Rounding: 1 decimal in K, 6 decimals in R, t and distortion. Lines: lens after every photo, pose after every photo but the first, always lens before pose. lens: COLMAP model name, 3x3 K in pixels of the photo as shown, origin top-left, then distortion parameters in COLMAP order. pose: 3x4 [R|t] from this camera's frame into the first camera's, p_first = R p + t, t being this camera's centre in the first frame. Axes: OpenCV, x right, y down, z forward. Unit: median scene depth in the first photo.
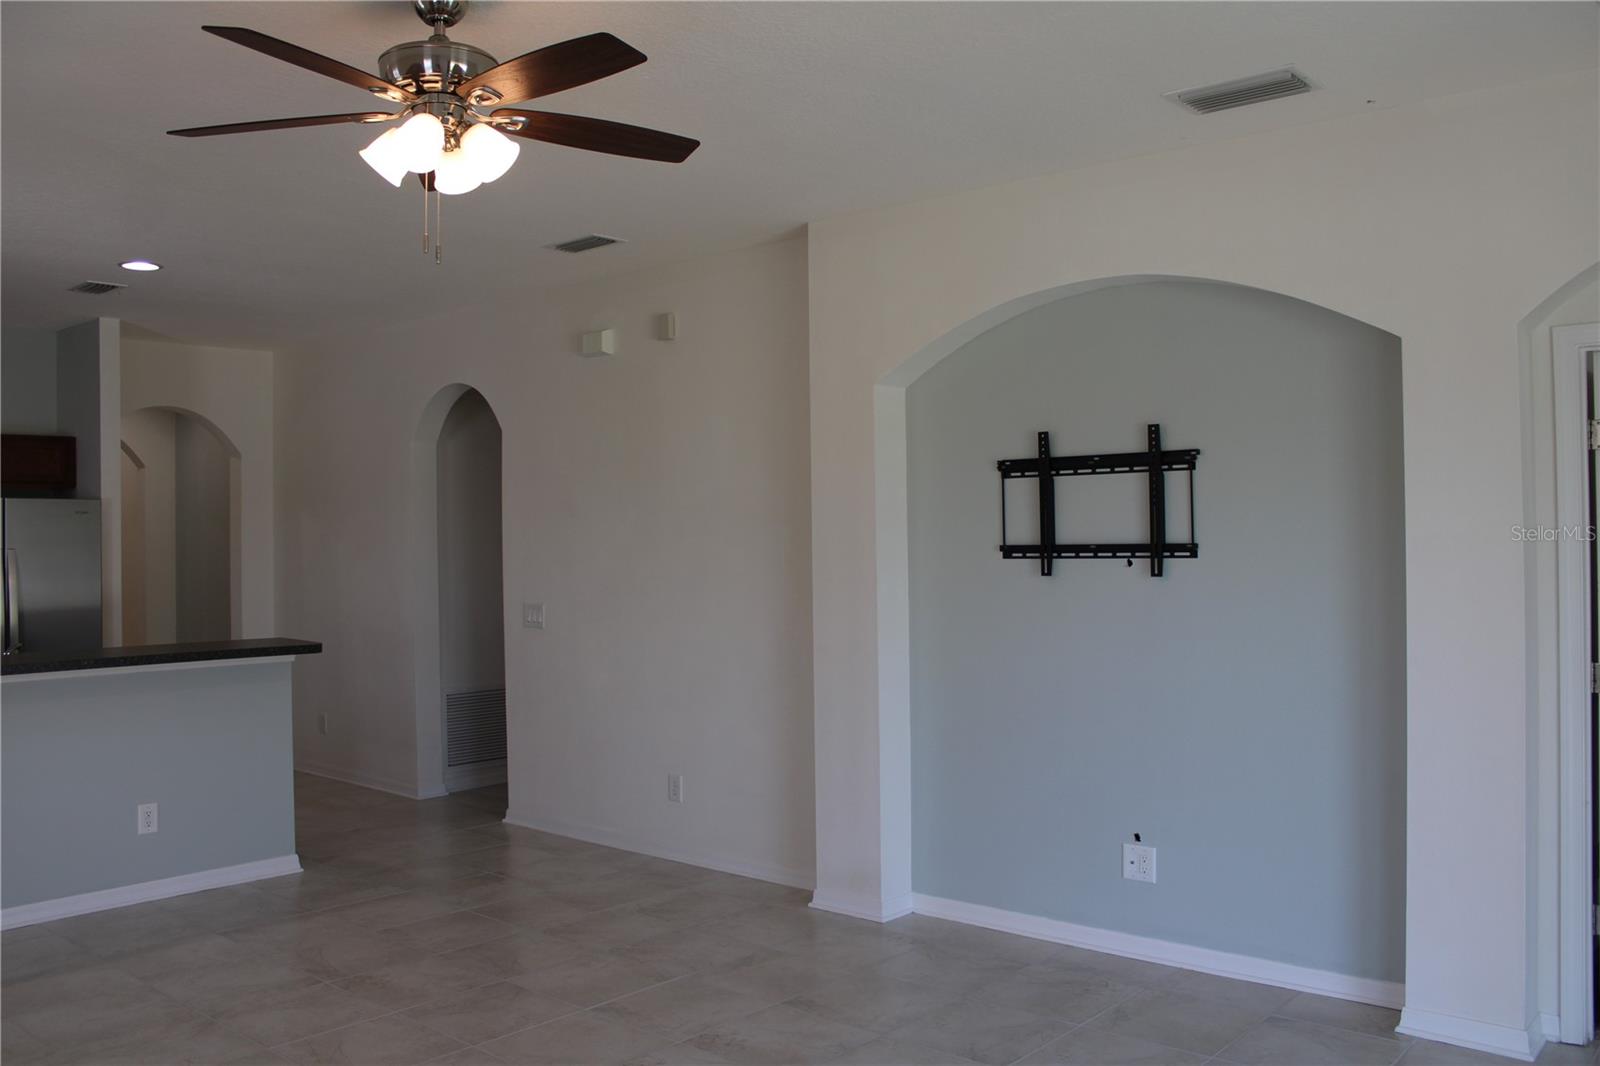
lens RADIAL K [[1330.8, 0, 800.0], [0, 1330.8, 533.0], [0, 0, 1]] dist [-0.159722, 0.143681]
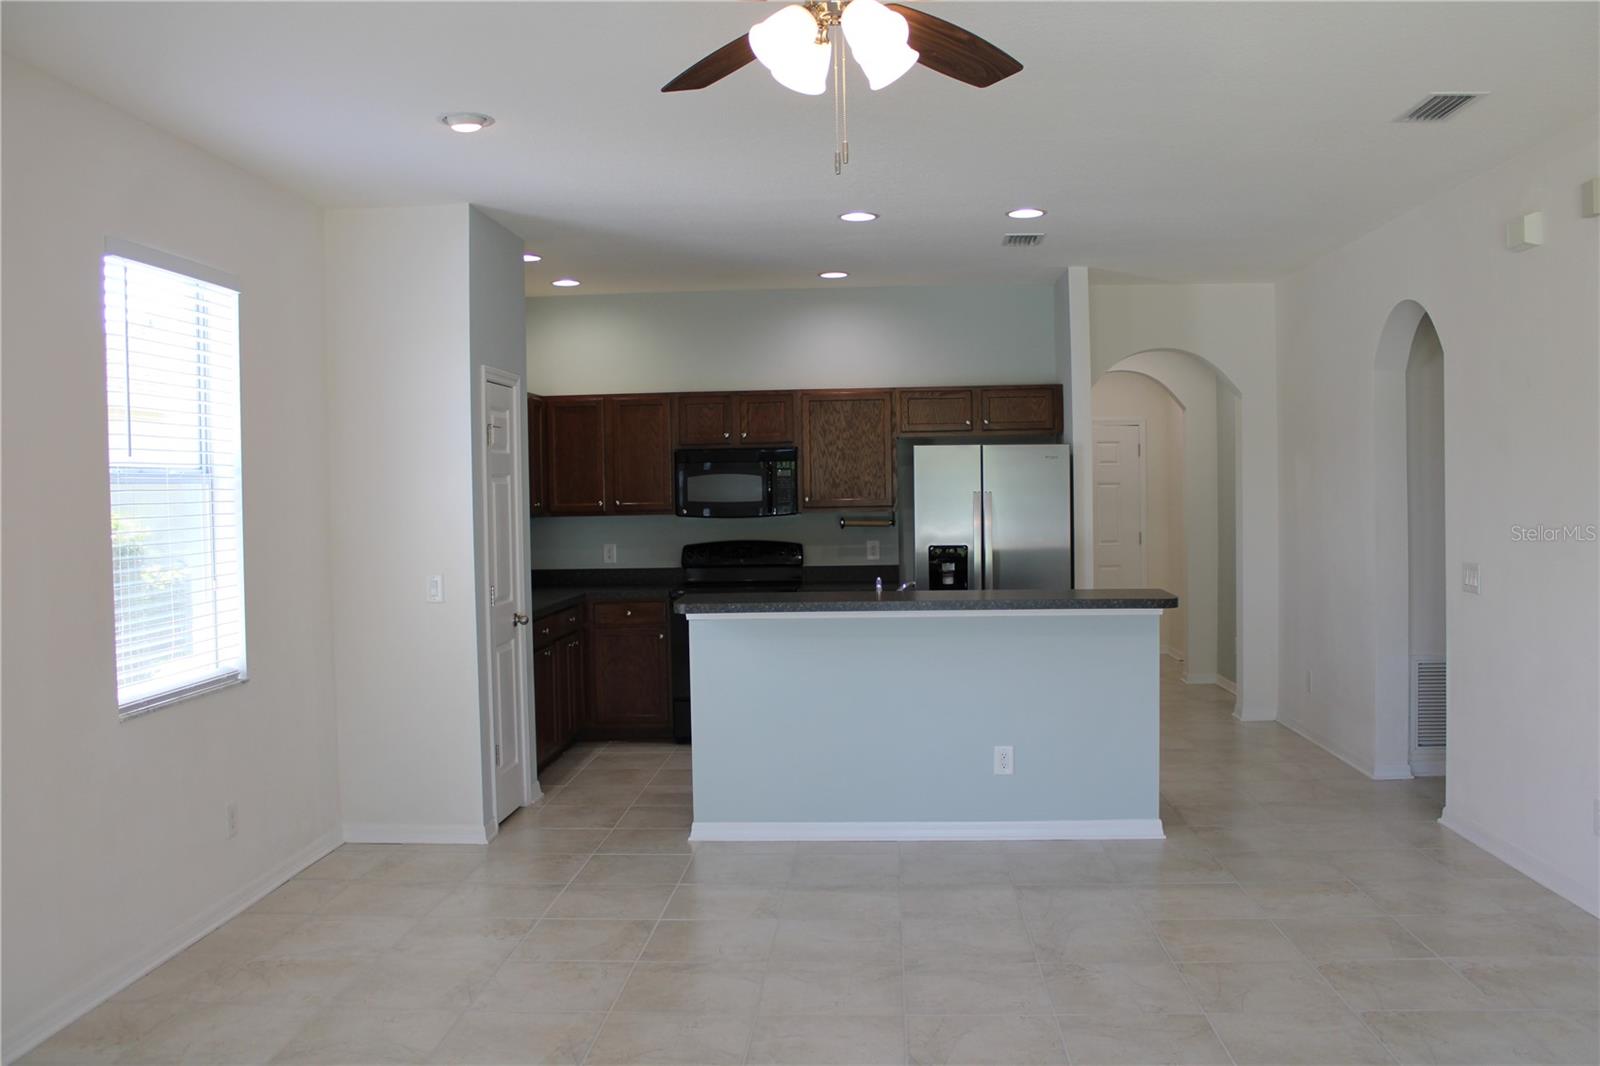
lens RADIAL K [[1330.8, 0, 800.0], [0, 1330.8, 533.0], [0, 0, 1]] dist [-0.159722, 0.143681]
pose [[0.624738, 0.029183, -0.780289, 0.182934], [0.008481, 0.998989, 0.044153, -0.004236], [0.780789, -0.034201, 0.623858, 0.207274]]
